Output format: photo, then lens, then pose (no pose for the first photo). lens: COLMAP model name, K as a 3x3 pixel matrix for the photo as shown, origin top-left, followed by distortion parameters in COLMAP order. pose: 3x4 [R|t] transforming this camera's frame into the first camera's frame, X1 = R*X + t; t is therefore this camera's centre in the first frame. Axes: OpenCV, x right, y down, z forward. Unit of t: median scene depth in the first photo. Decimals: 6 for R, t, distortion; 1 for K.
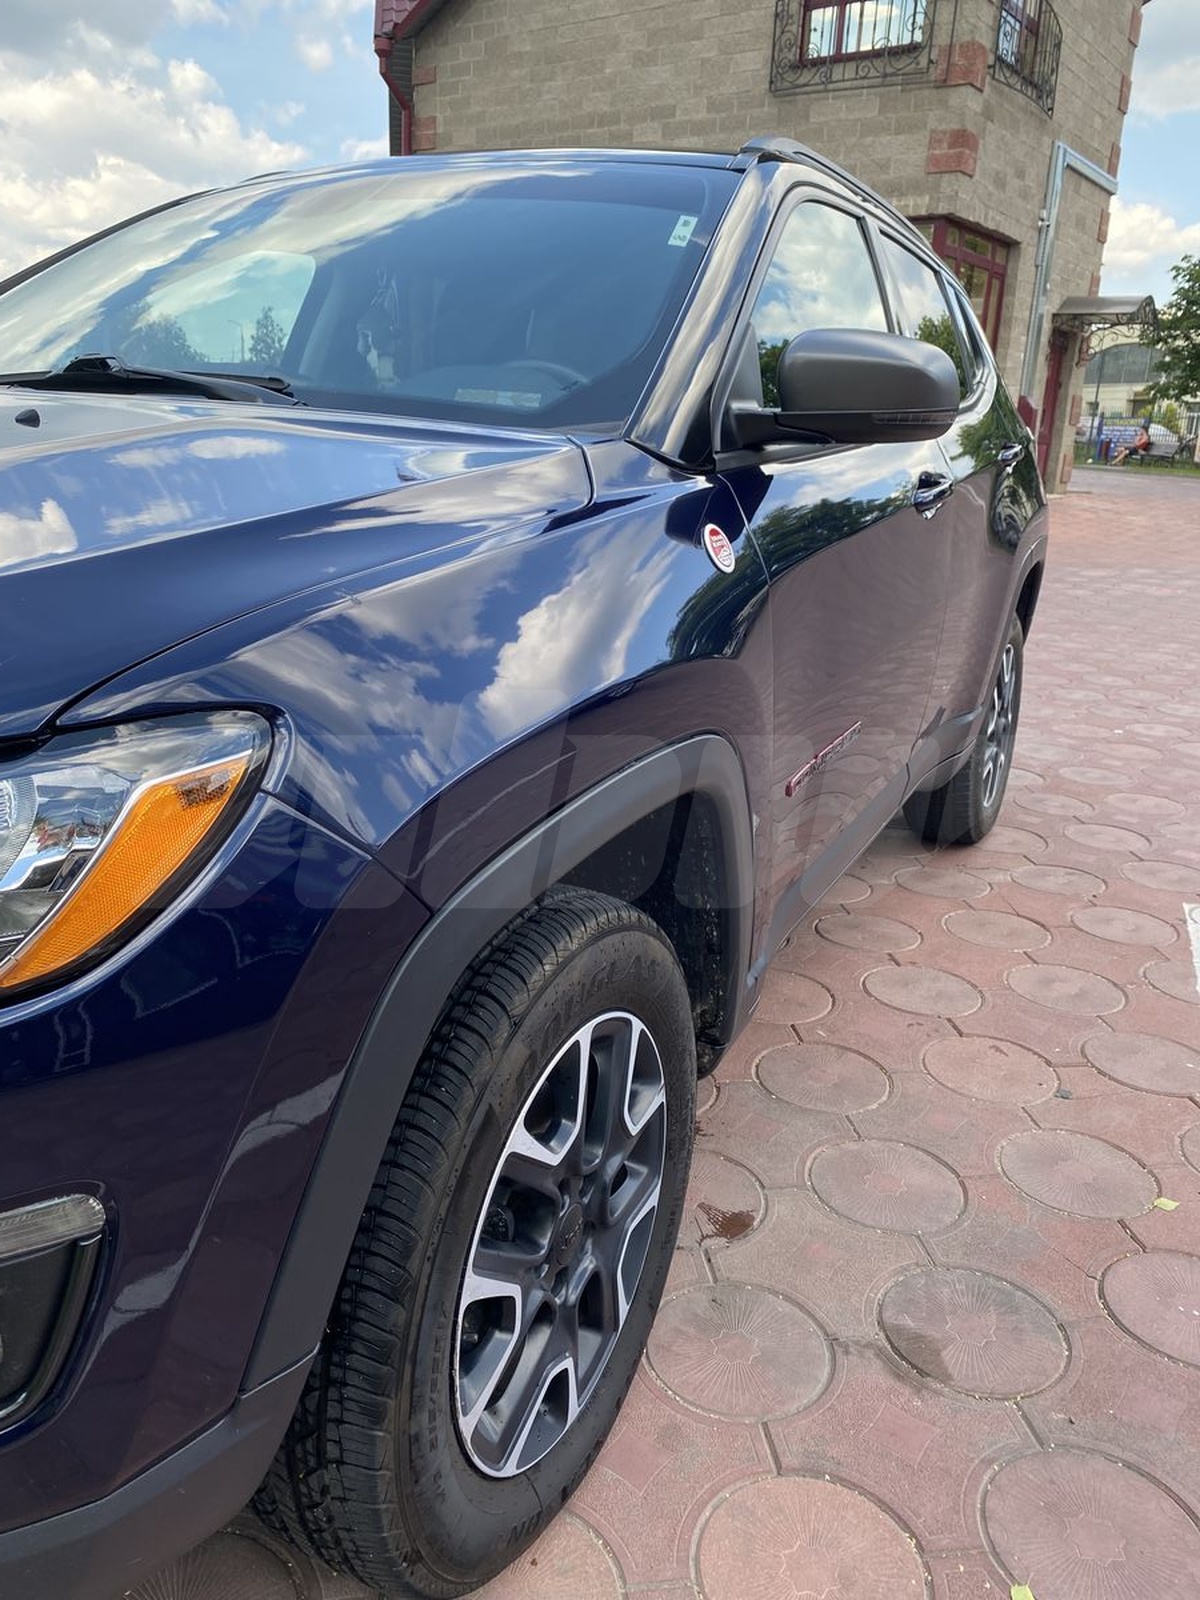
lens RADIAL K [[1224.1, 0, 603.6], [0, 1224.1, 806.5], [0, 0, 1]] dist [0.006164, -0.005578]
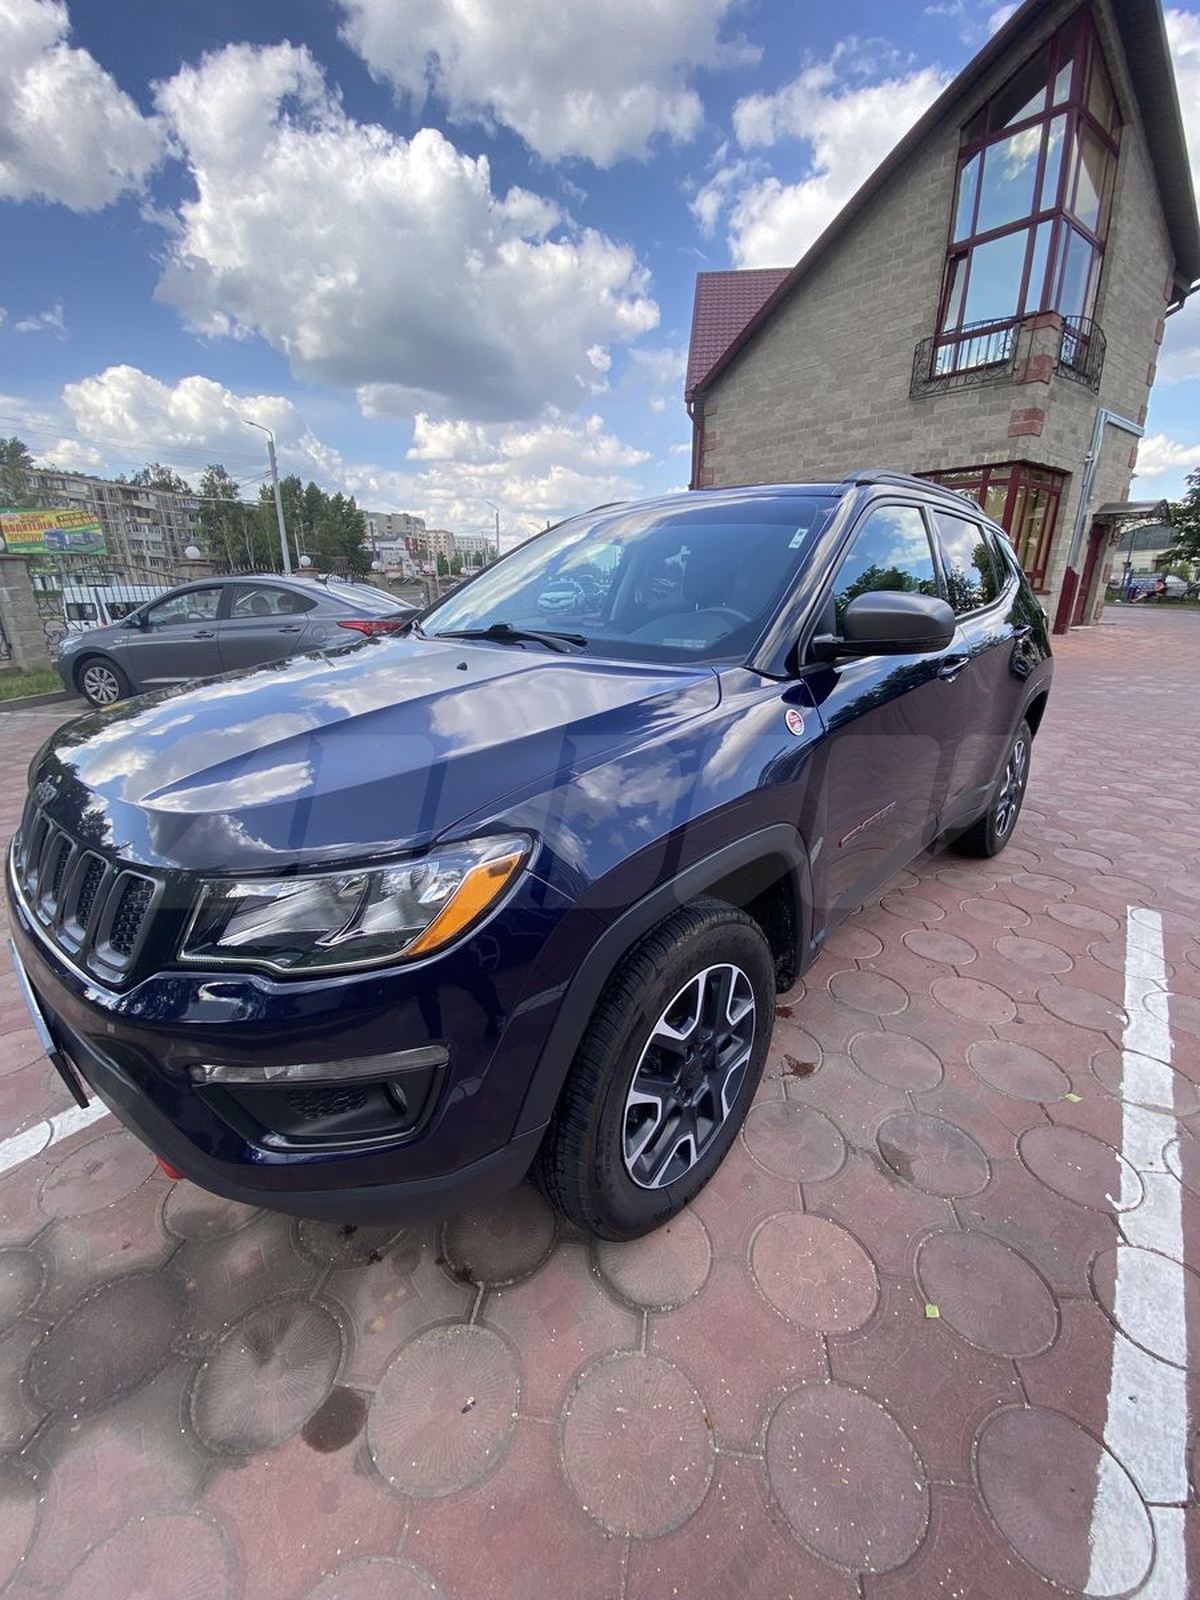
lens RADIAL K [[649.4, 0, 604.7], [0, 649.4, 806.9], [0, 0, 1]] dist [0.004249, -0.012529]
pose [[0.958144, 0.050574, -0.281784, 0.039801], [-0.045720, 0.998671, 0.023777, -0.035817], [0.282612, -0.009899, 0.959183, -0.015331]]
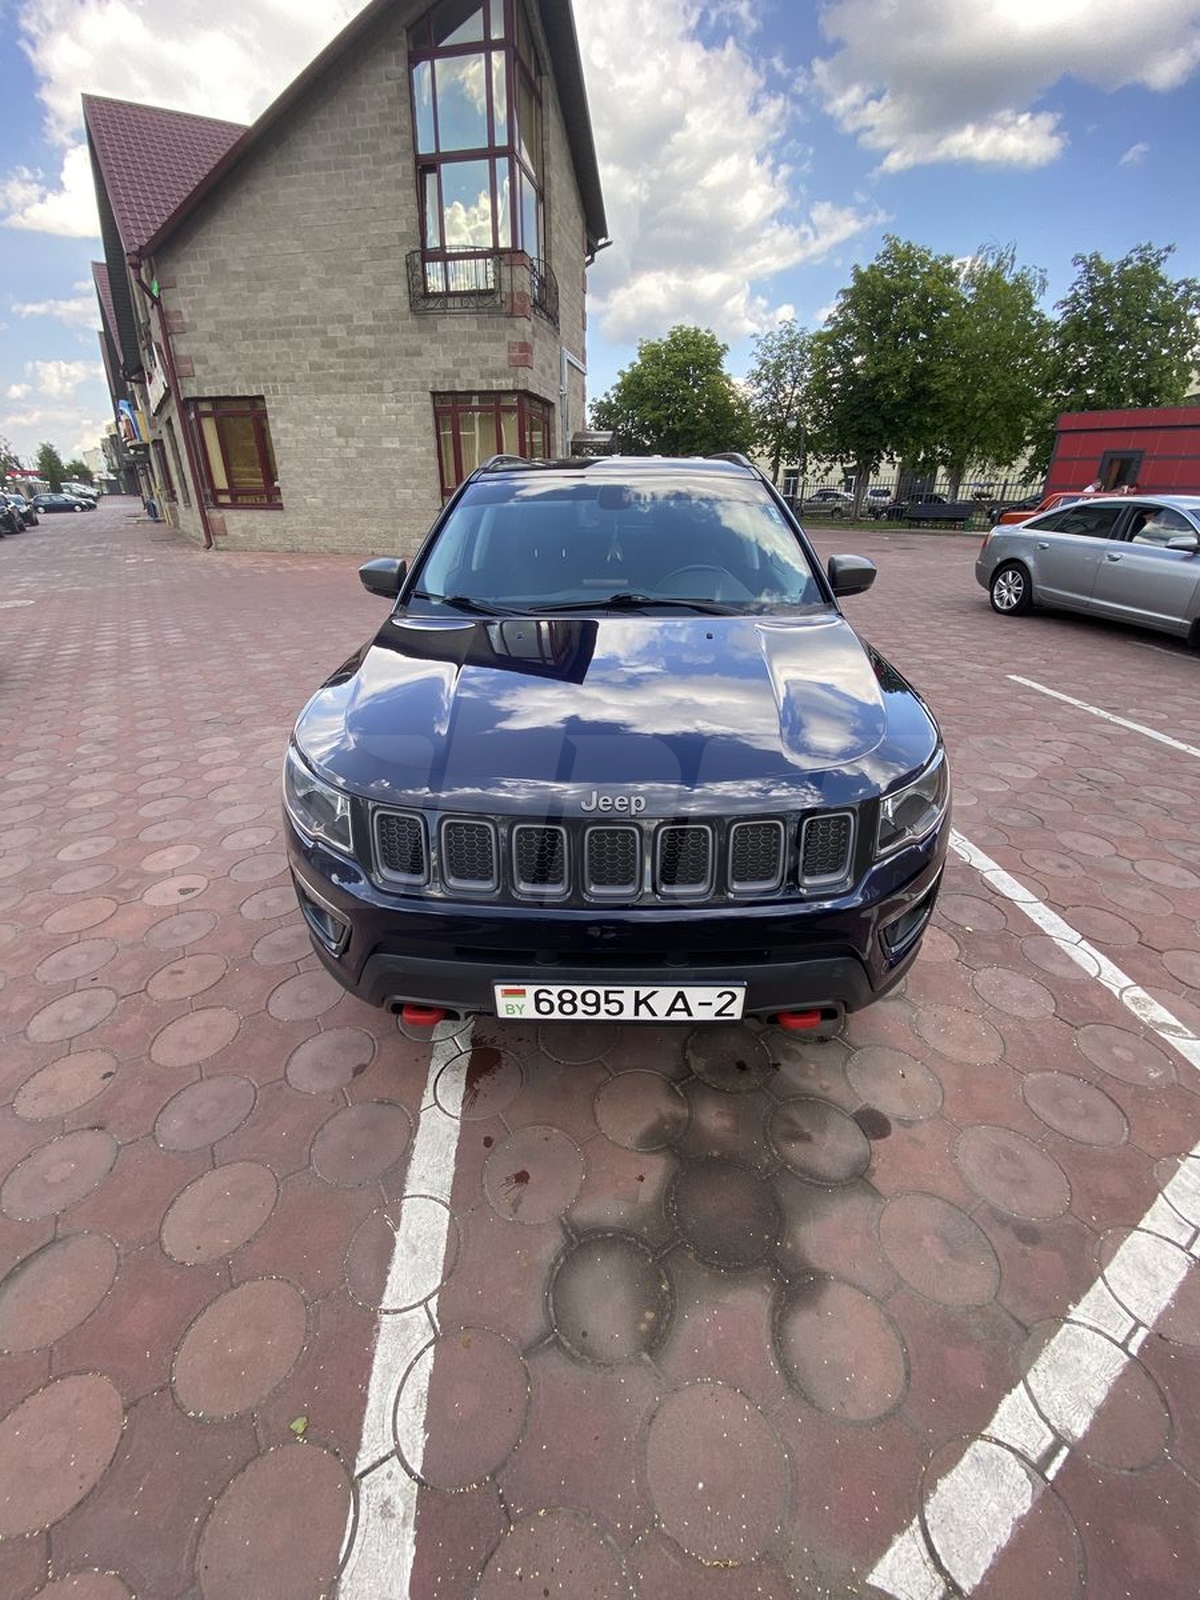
lens RADIAL K [[649.4, 0, 600.4], [0, 649.4, 804.8], [0, 0, 1]] dist [0.004249, -0.012529]
pose [[0.902006, -0.216788, 0.373348, -0.465343], [0.158497, 0.970682, 0.180708, -0.085923], [-0.401577, -0.103825, 0.909921, -0.098756]]
